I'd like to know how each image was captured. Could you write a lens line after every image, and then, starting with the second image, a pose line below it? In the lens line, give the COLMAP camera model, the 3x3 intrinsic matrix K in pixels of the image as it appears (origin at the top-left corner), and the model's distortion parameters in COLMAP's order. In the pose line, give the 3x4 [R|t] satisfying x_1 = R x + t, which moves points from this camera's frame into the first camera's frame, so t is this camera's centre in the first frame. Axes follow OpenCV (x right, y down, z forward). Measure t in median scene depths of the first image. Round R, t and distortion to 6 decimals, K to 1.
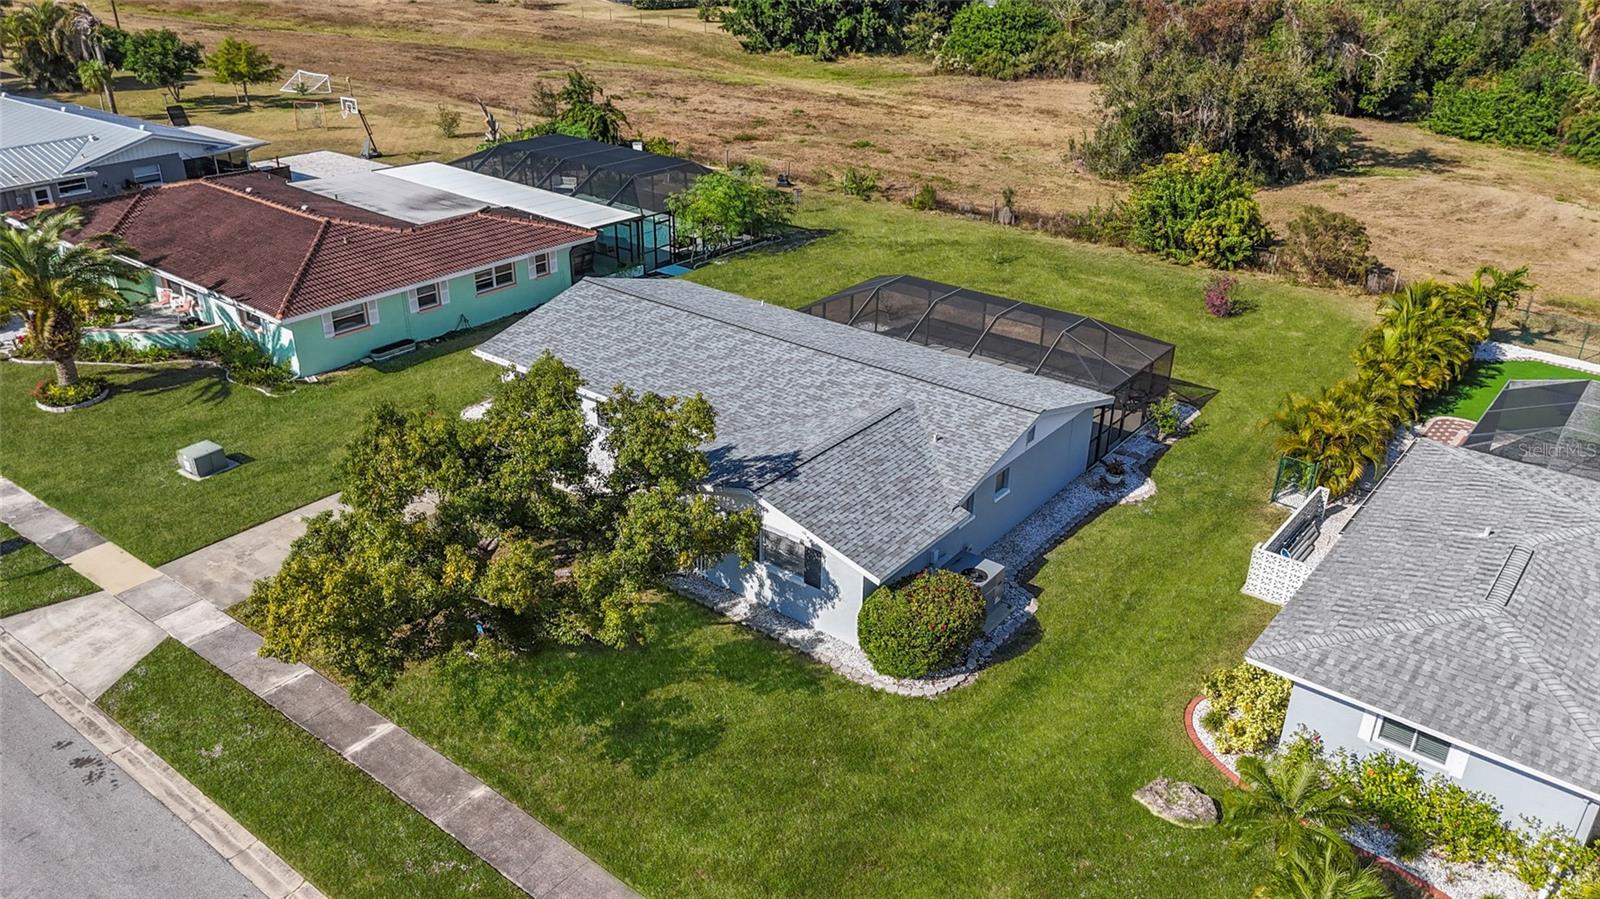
lens RADIAL K [[1182.3, 0, 795.5], [0, 1182.3, 449.3], [0, 0, 1]] dist [0.062625, -0.056109]
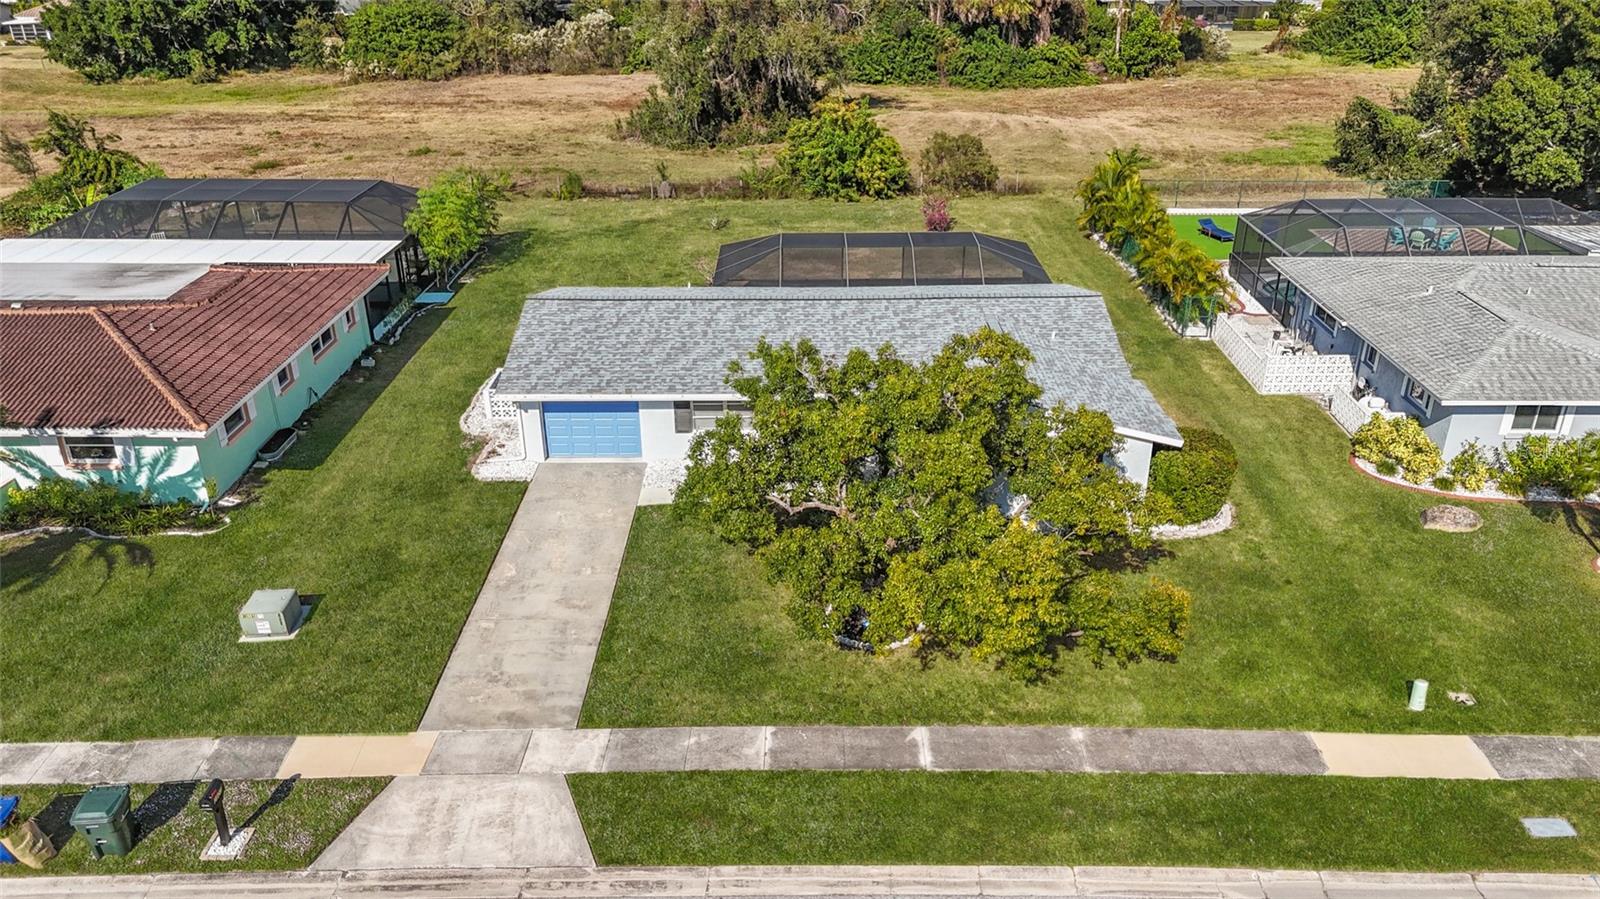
lens RADIAL K [[1182.3, 0, 797.6], [0, 1182.3, 447.7], [0, 0, 1]] dist [0.062625, -0.056109]
pose [[0.790066, -0.280021, 0.545330, -0.619700], [0.284353, 0.955487, 0.078666, -0.056803], [-0.543083, 0.092915, 0.834522, 0.186550]]
